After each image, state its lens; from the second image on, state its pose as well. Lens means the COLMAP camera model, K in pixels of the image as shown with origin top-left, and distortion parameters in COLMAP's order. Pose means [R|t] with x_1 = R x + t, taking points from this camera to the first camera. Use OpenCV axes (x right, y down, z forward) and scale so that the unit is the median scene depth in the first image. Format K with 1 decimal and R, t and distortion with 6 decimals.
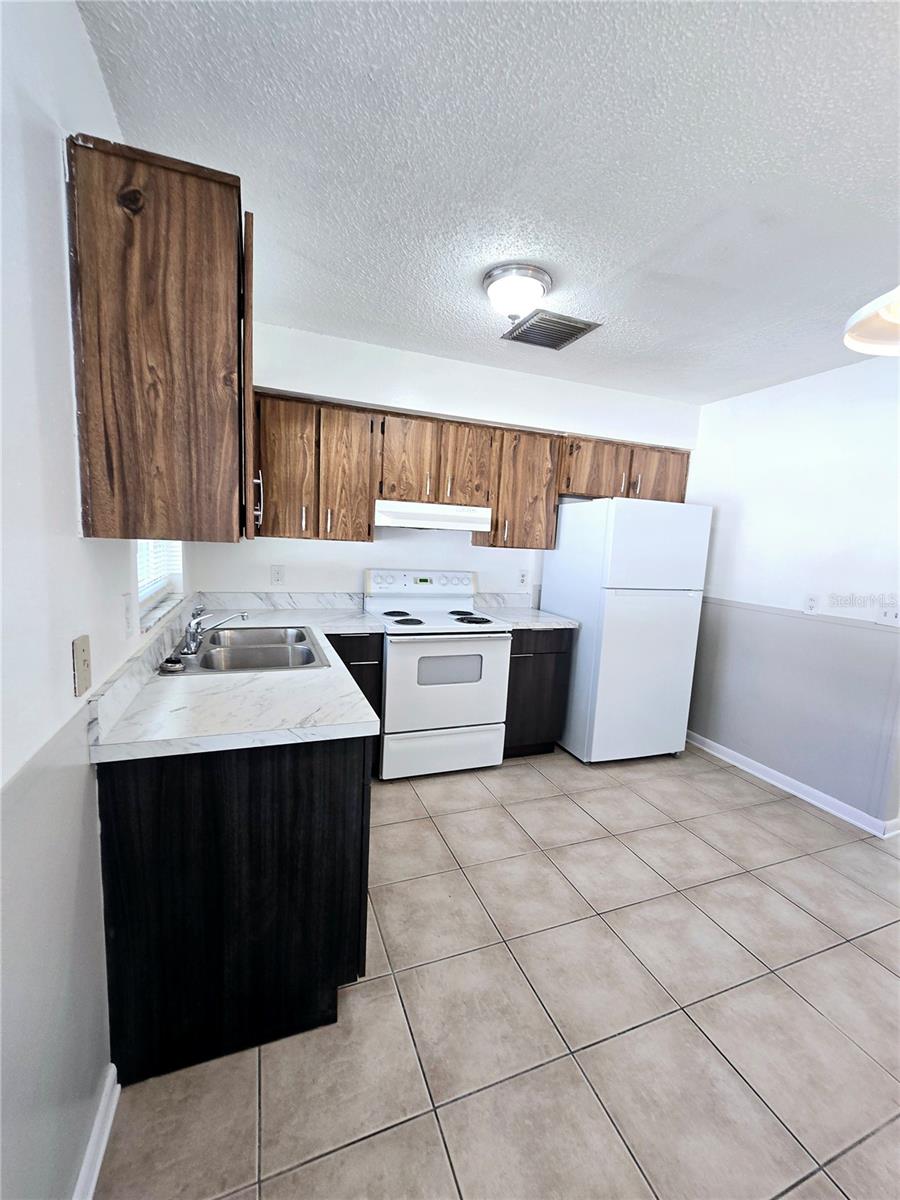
lens RADIAL K [[493.3, 0, 459.5], [0, 493.3, 592.9], [0, 0, 1]] dist [-0.004492, 0.002496]
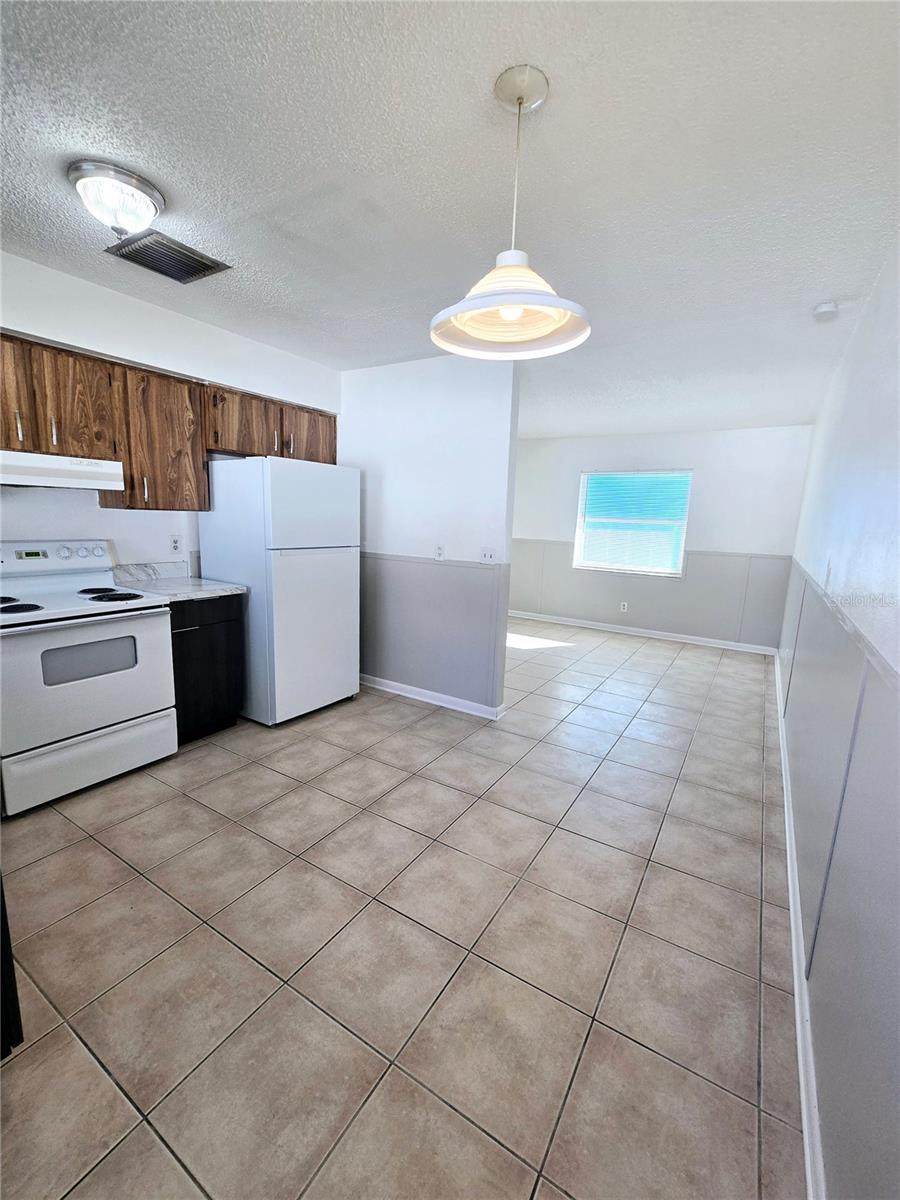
lens RADIAL K [[493.3, 0, 450.0], [0, 493.3, 606.5], [0, 0, 1]] dist [-0.004492, 0.002496]
pose [[0.806058, -0.126513, 0.578157, -0.001320], [0.067139, 0.990126, 0.123056, 0.006166], [-0.588016, -0.060374, 0.806593, -0.022553]]
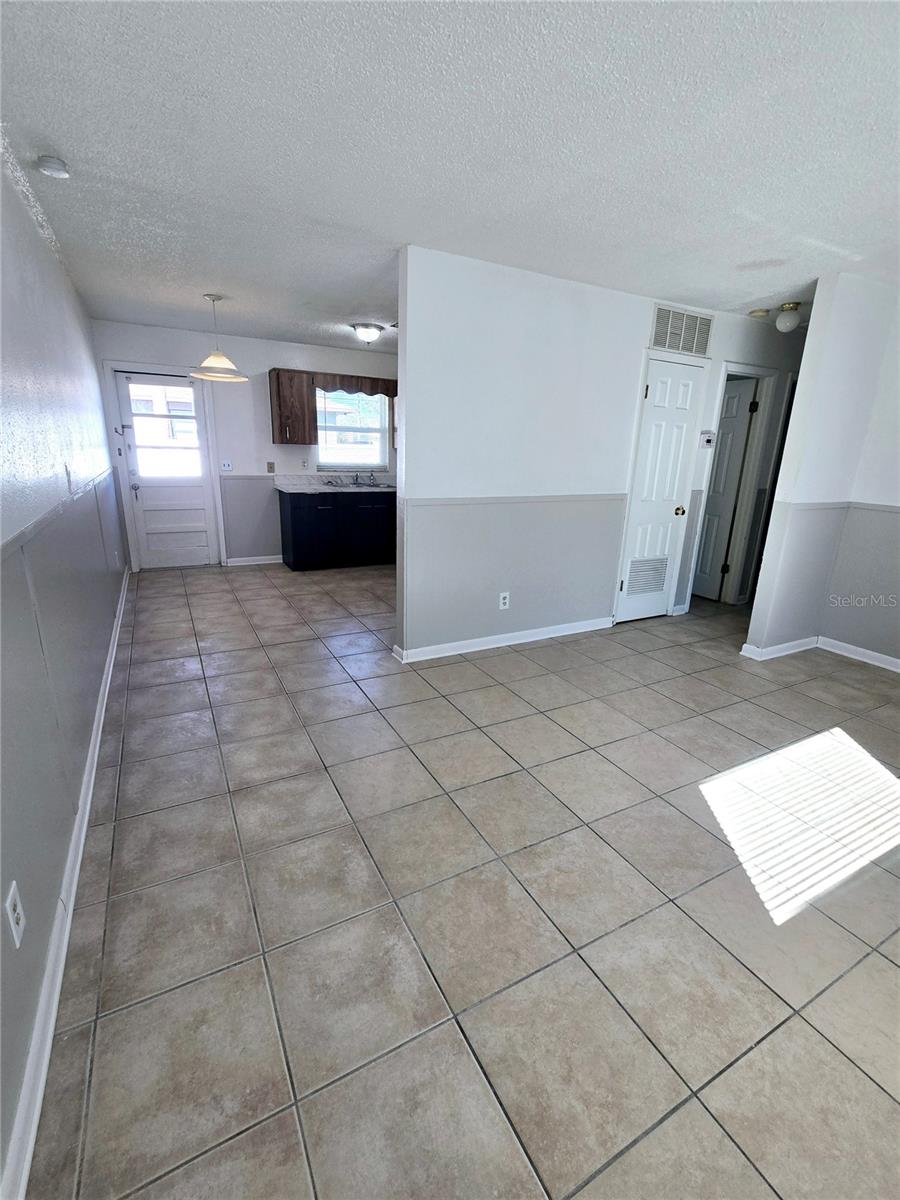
lens RADIAL K [[530.3, 0, 443.6], [0, 530.3, 598.4], [0, 0, 1]] dist [-0.000938, 0.000090]
pose [[0.114176, 0.231475, -0.966118, 2.823317], [-0.135577, 0.967009, 0.215666, 0.012554], [0.984166, 0.106359, 0.141792, 1.140996]]
